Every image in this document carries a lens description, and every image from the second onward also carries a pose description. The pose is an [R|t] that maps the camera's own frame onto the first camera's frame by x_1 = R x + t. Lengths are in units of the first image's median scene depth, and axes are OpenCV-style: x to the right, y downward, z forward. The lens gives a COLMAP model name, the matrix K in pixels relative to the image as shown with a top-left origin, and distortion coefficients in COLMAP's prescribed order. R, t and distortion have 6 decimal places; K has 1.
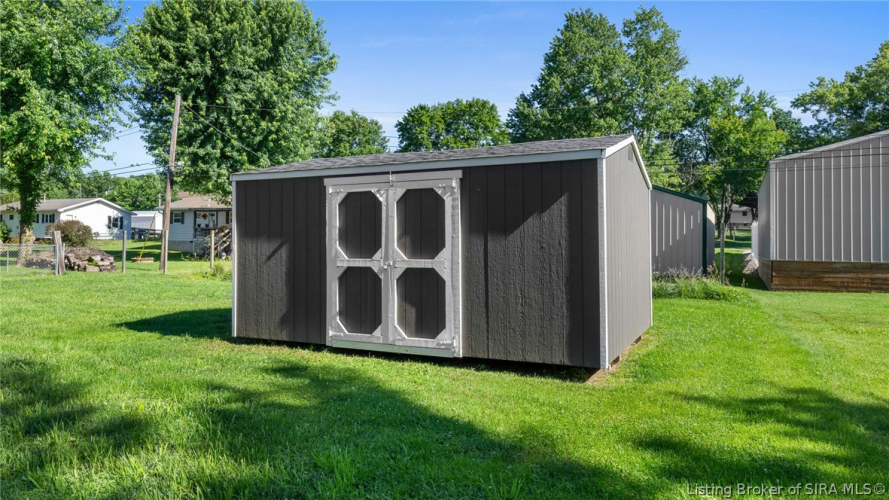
lens RADIAL K [[586.6, 0, 445.0], [0, 586.6, 251.3], [0, 0, 1]] dist [0.008738, -0.005966]
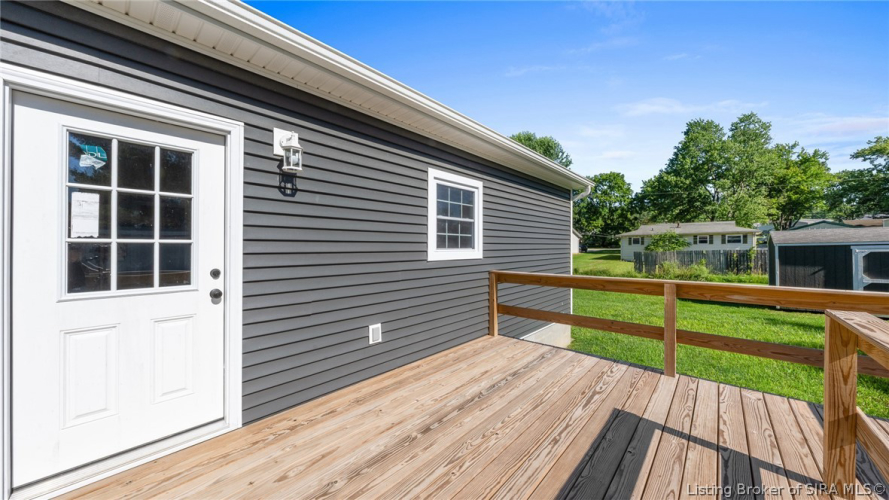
lens RADIAL K [[304.3, 0, 441.8], [0, 304.3, 247.0], [0, 0, 1]] dist [-0.001837, 0.000127]
pose [[0.949108, -0.026781, -0.313810, -0.226997], [0.021452, 0.999561, -0.020421, -0.020972], [0.314219, 0.012649, 0.949266, -0.115954]]
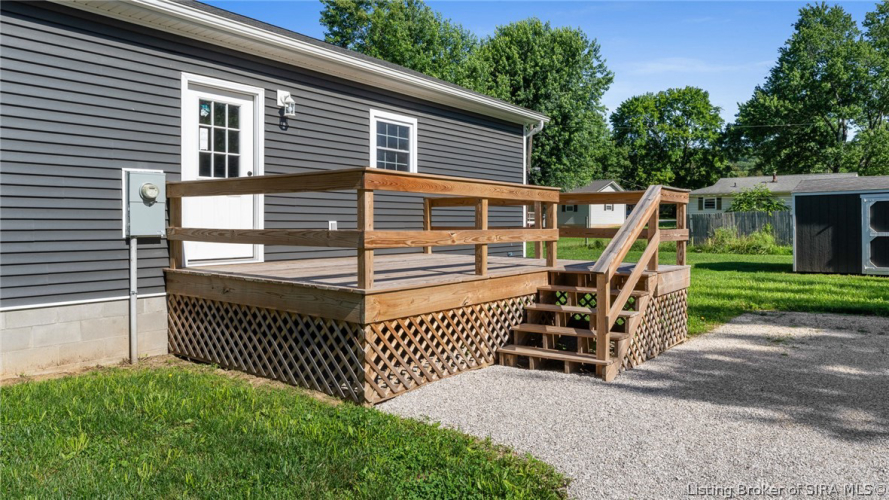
lens RADIAL K [[586.6, 0, 450.1], [0, 586.6, 246.7], [0, 0, 1]] dist [0.008738, -0.005966]
pose [[0.974159, -0.010321, -0.225627, -0.186652], [0.016517, 0.999536, 0.025591, -0.002550], [0.225258, -0.028657, 0.973878, -0.223434]]
